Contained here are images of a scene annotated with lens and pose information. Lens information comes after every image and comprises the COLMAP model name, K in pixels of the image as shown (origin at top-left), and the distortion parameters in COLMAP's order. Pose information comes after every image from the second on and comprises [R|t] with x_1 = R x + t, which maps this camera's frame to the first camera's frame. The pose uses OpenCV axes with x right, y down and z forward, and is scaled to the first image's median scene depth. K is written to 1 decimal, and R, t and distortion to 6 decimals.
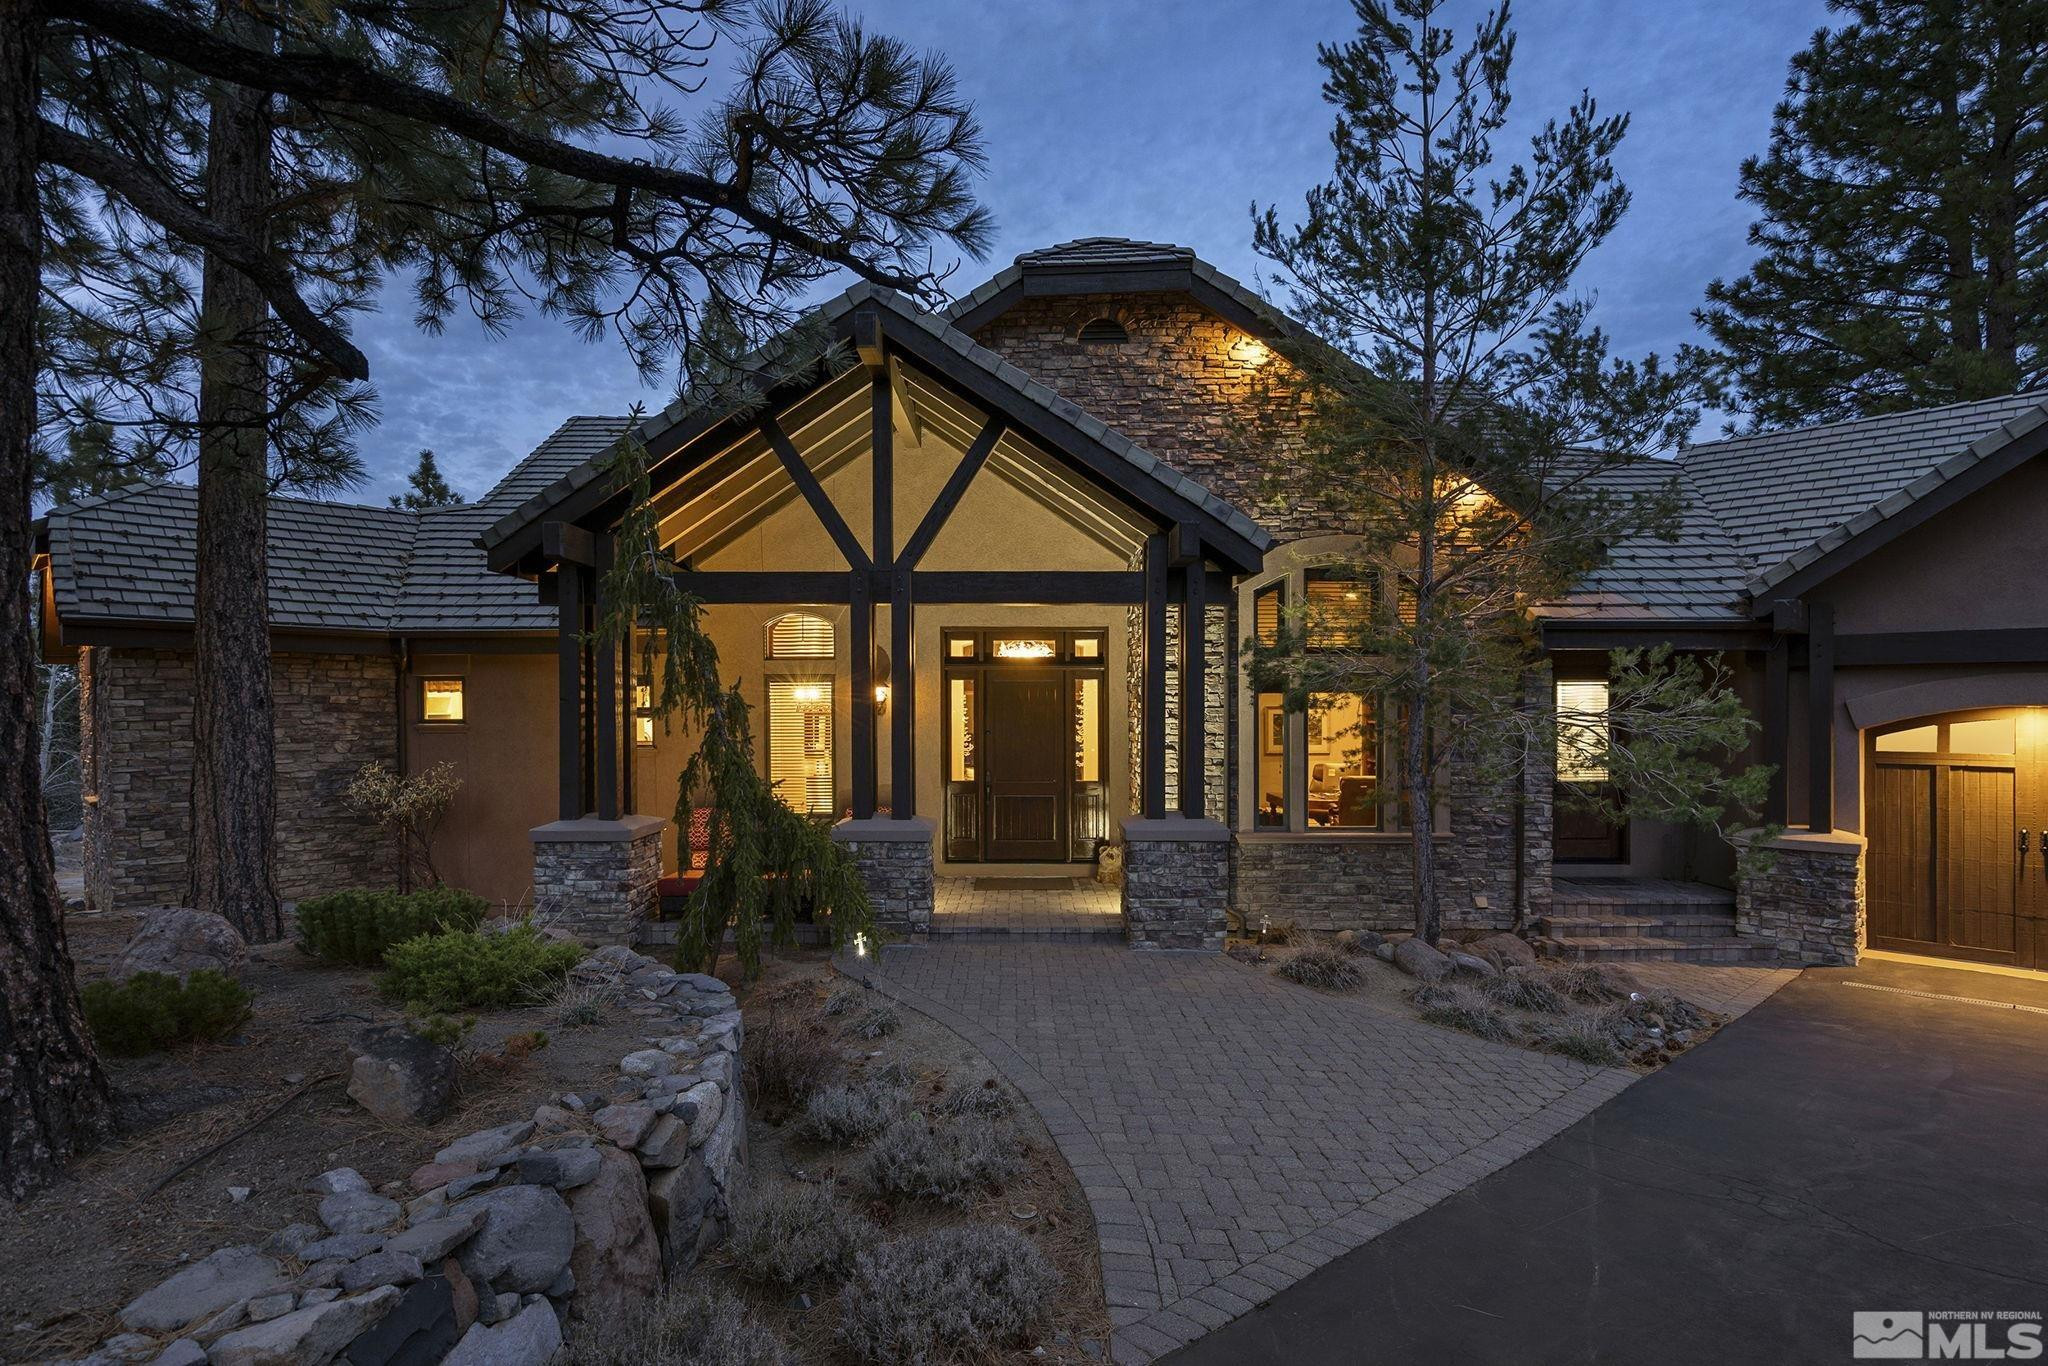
lens RADIAL K [[1056.8, 0, 986.2], [0, 1056.8, 706.9], [0, 0, 1]] dist [-0.002247, 0.003465]
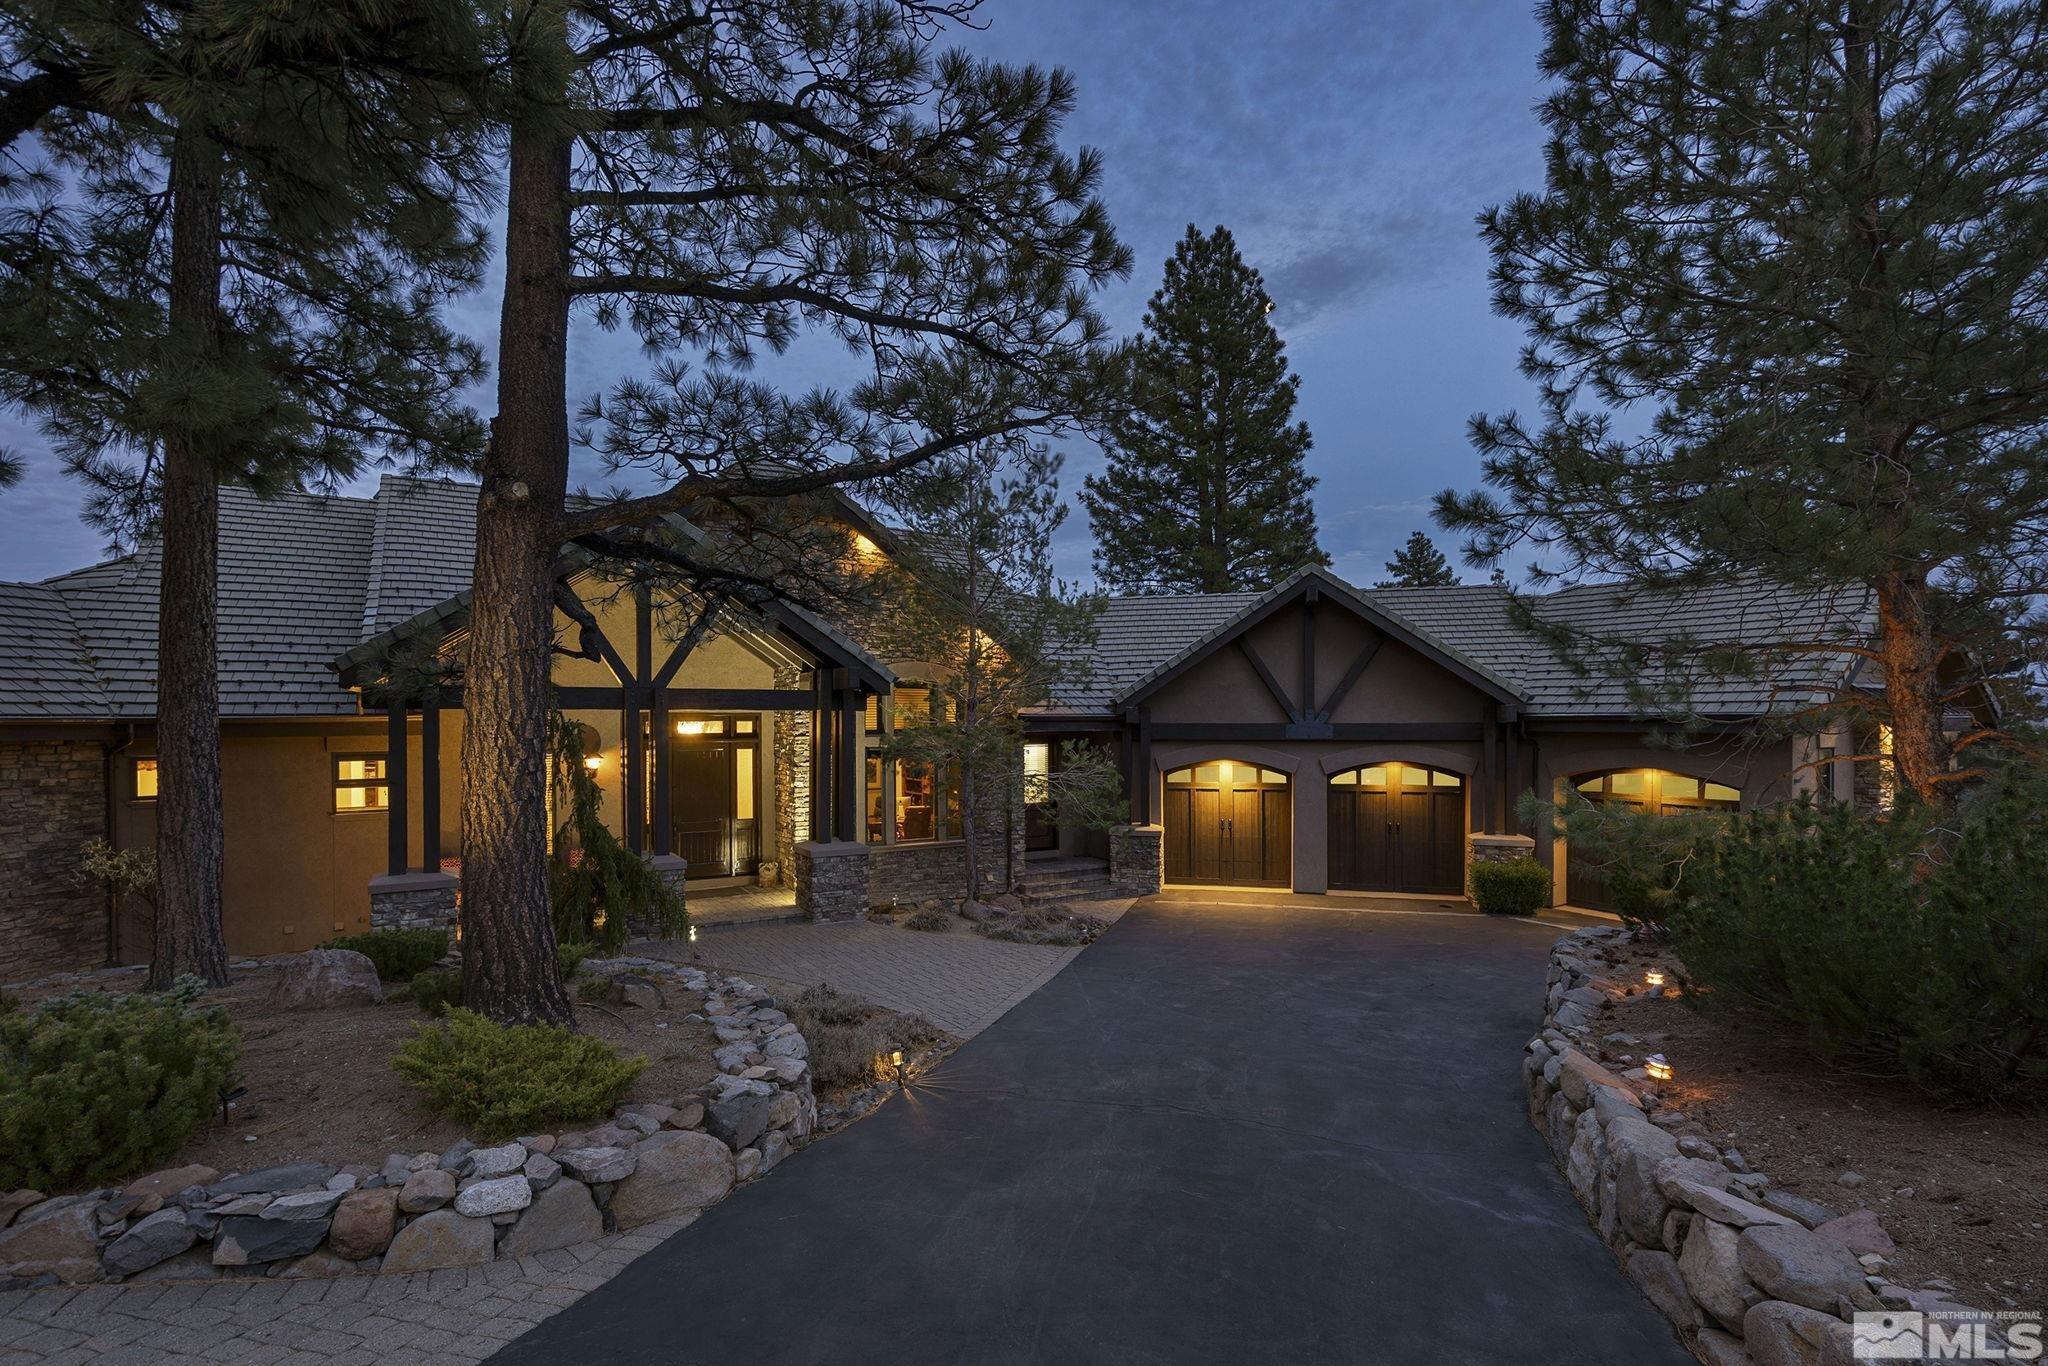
lens RADIAL K [[1056.8, 0, 1022.4], [0, 1056.8, 691.3], [0, 0, 1]] dist [-0.002247, 0.003465]
pose [[0.847239, 0.006417, 0.531173, -0.419295], [0.003632, 0.999834, -0.017871, -0.091593], [-0.531200, 0.017071, 0.847075, -0.509085]]
